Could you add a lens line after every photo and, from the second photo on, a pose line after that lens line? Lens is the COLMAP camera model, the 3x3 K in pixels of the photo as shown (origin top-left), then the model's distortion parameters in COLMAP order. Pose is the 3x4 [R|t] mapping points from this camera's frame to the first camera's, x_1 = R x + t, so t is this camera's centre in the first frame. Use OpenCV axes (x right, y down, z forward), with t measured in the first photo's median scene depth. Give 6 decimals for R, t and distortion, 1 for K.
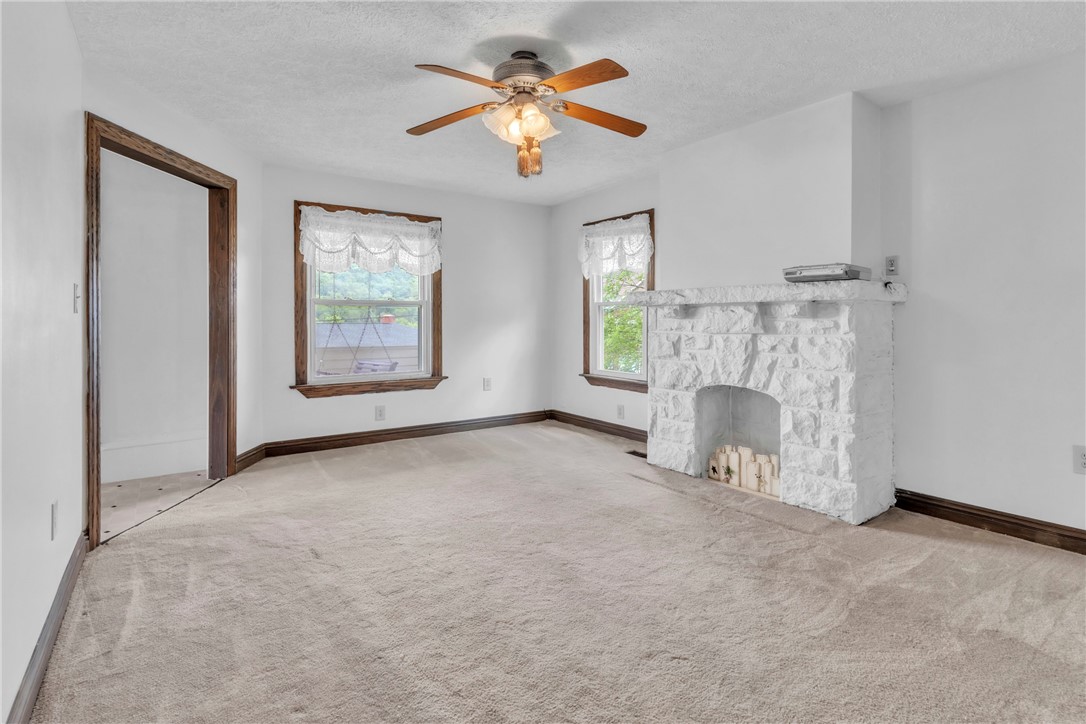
lens RADIAL K [[518.6, 0, 540.5], [0, 518.6, 321.4], [0, 0, 1]] dist [-0.000551, 0.000020]
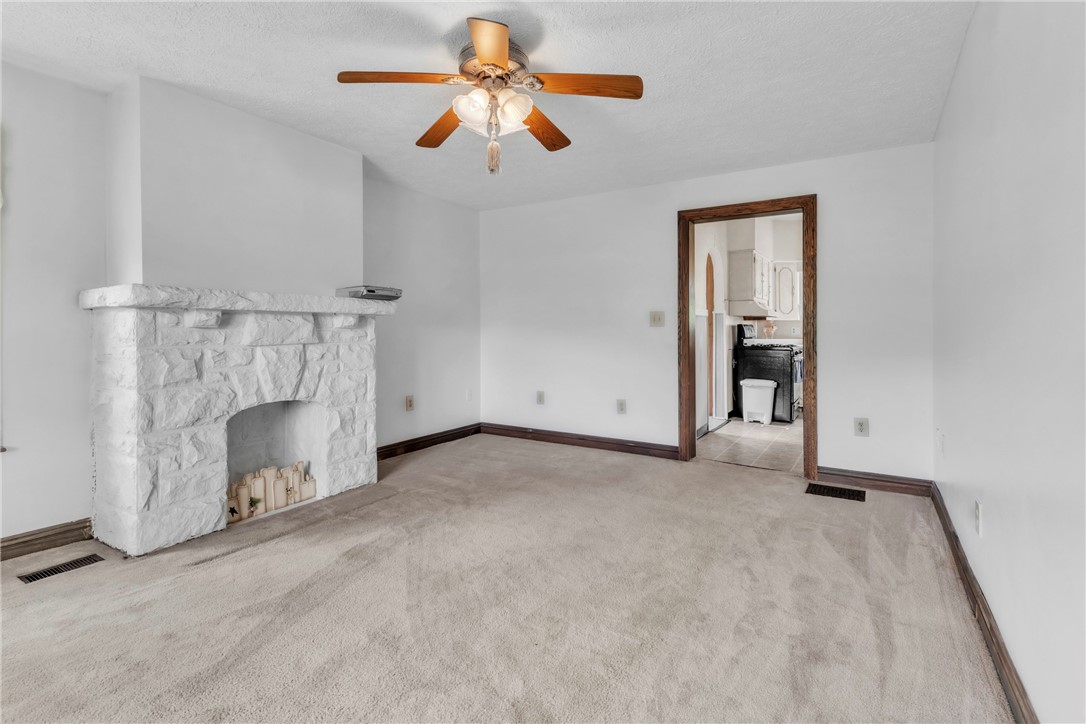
lens RADIAL K [[518.6, 0, 539.5], [0, 518.6, 332.3], [0, 0, 1]] dist [-0.000551, 0.000020]
pose [[-0.368755, -0.000917, 0.929526, -0.674328], [0.004235, 0.999987, 0.002666, 0.000798], [-0.929517, 0.004919, -0.368746, 0.934253]]
